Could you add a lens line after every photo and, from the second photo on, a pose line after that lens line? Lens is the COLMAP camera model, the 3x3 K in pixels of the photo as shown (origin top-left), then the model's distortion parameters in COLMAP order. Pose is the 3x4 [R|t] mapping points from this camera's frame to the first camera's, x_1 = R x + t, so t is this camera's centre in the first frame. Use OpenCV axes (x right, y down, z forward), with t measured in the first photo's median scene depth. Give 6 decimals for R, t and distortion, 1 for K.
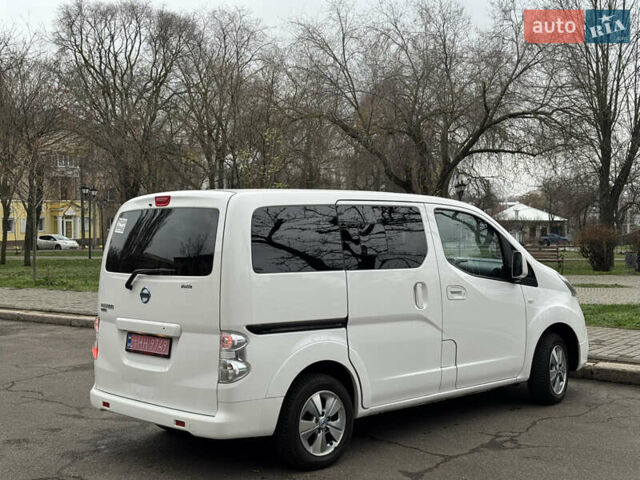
lens RADIAL K [[881.7, 0, 320.0], [0, 881.7, 240.0], [0, 0, 1]] dist [0.181957, -0.119513]
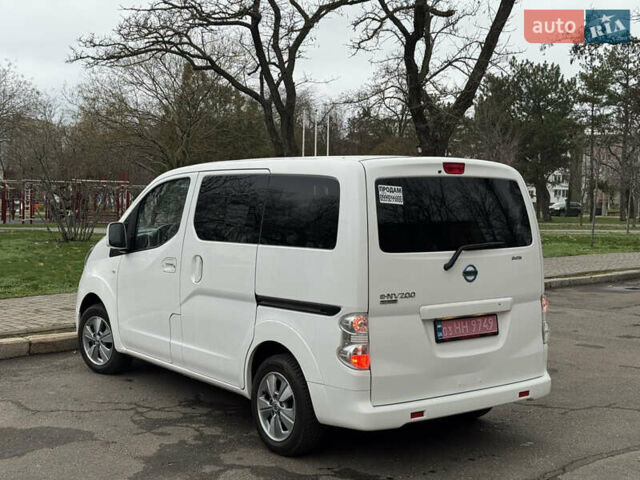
lens RADIAL K [[881.7, 0, 320.0], [0, 881.7, 240.0], [0, 0, 1]] dist [0.181957, -0.119513]
pose [[0.100540, -0.045581, 0.993888, -1.038917], [0.003380, 0.998960, 0.045471, -0.012040], [-0.994927, -0.001212, 0.100590, 0.999888]]
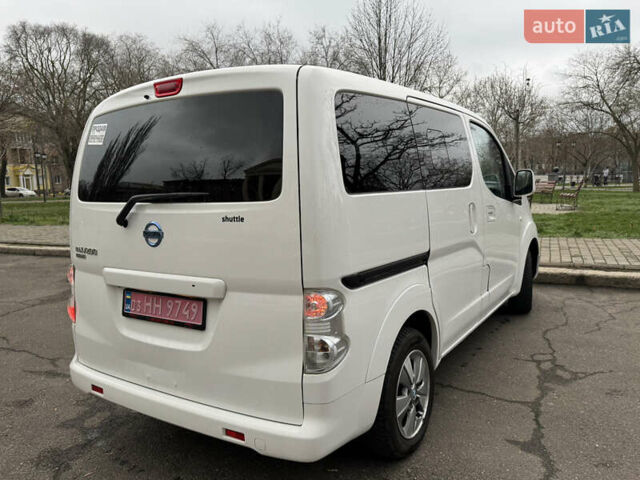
lens RADIAL K [[503.1, 0, 320.0], [0, 503.1, 240.0], [0, 0, 1]] dist [0.105737, -0.142763]
pose [[0.970848, -0.052314, 0.233917, -0.155664], [0.027281, 0.993667, 0.108999, 0.027271], [-0.238138, -0.099440, 0.966127, 0.576040]]
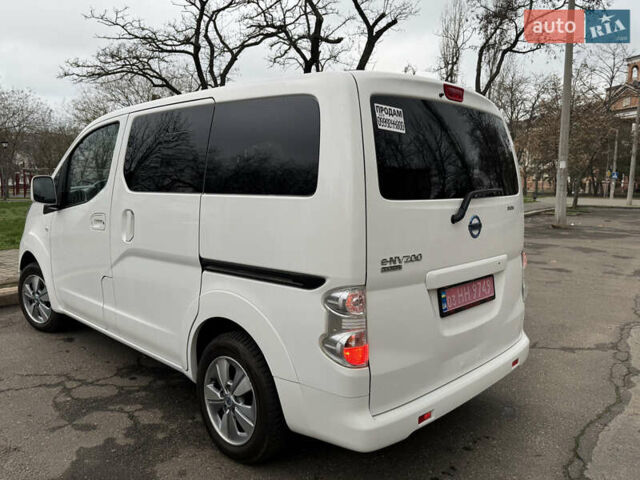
lens RADIAL K [[503.1, 0, 320.0], [0, 503.1, 240.0], [0, 0, 1]] dist [0.105737, -0.142763]
pose [[-0.057279, -0.108613, 0.992433, -0.562133], [0.002564, 0.994045, 0.108938, 0.026299], [-0.998355, 0.008784, -0.056659, 1.081932]]
